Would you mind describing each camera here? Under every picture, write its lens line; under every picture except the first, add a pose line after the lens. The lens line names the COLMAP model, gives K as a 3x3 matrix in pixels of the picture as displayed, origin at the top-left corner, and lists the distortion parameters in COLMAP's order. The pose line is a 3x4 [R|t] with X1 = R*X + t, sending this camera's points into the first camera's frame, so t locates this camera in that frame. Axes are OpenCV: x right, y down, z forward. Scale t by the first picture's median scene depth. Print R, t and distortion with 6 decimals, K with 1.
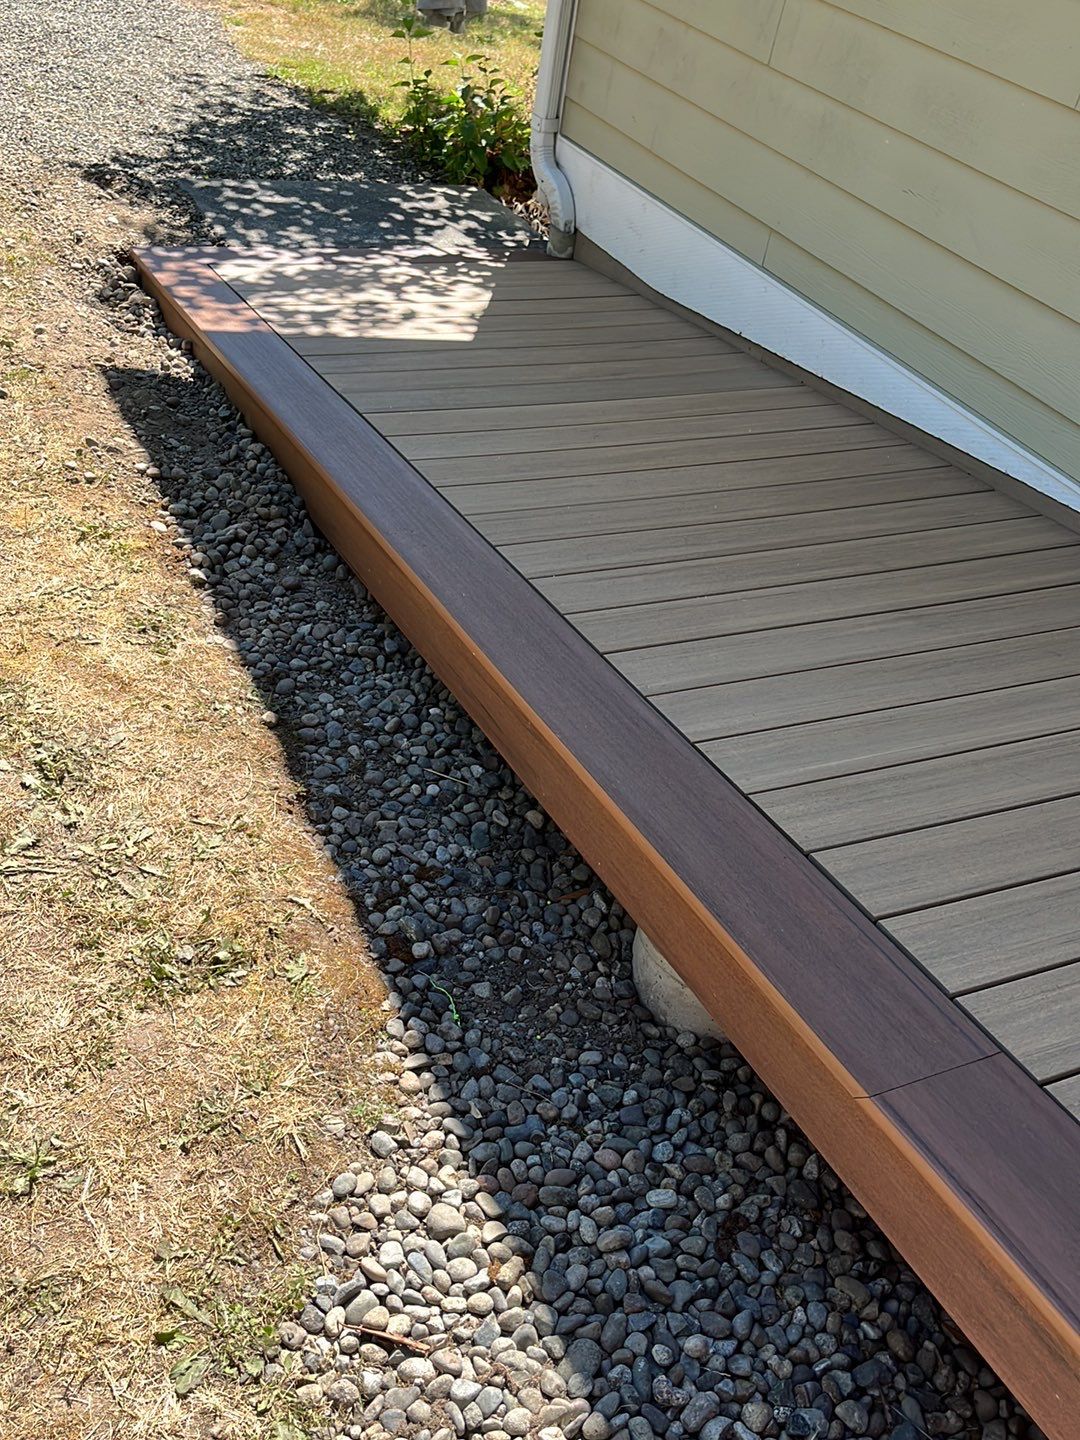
lens RADIAL K [[1412.3, 0, 538.3], [0, 1412.3, 721.4], [0, 0, 1]] dist [0.039496, 0.000000]
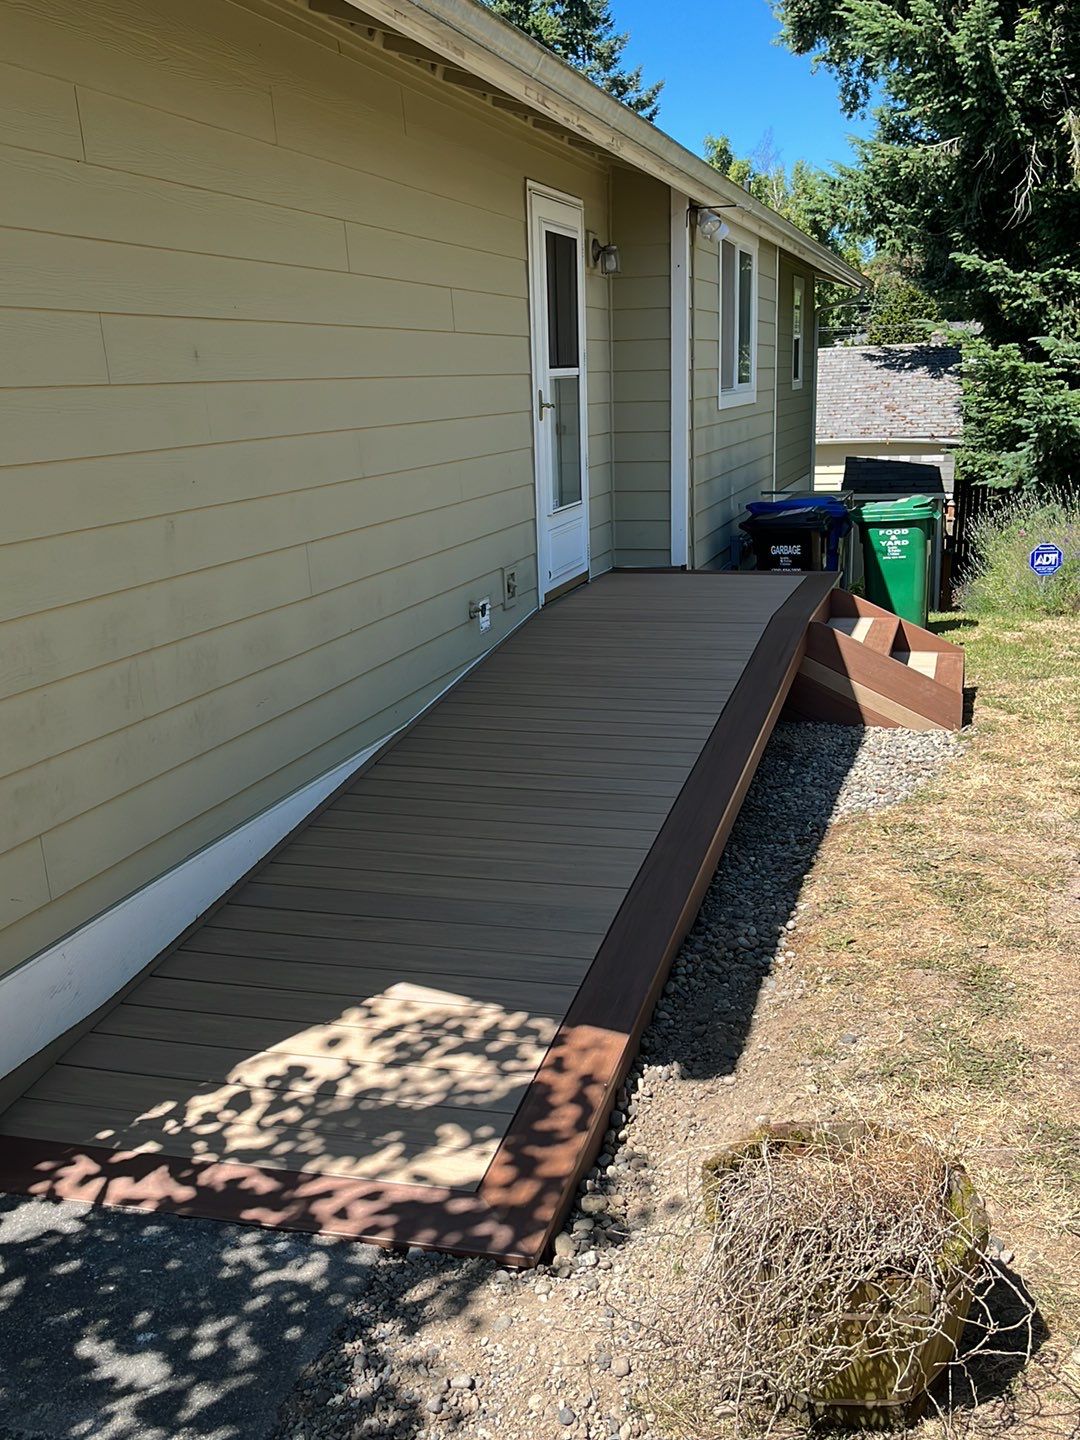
lens RADIAL K [[1412.3, 0, 539.6], [0, 1412.3, 720.0], [0, 0, 1]] dist [0.039496, 0.000000]
pose [[-0.736697, -0.228707, 0.636373, -0.711901], [0.381425, 0.636539, 0.670323, -1.010691], [-0.558384, 0.736553, -0.381701, 1.174389]]
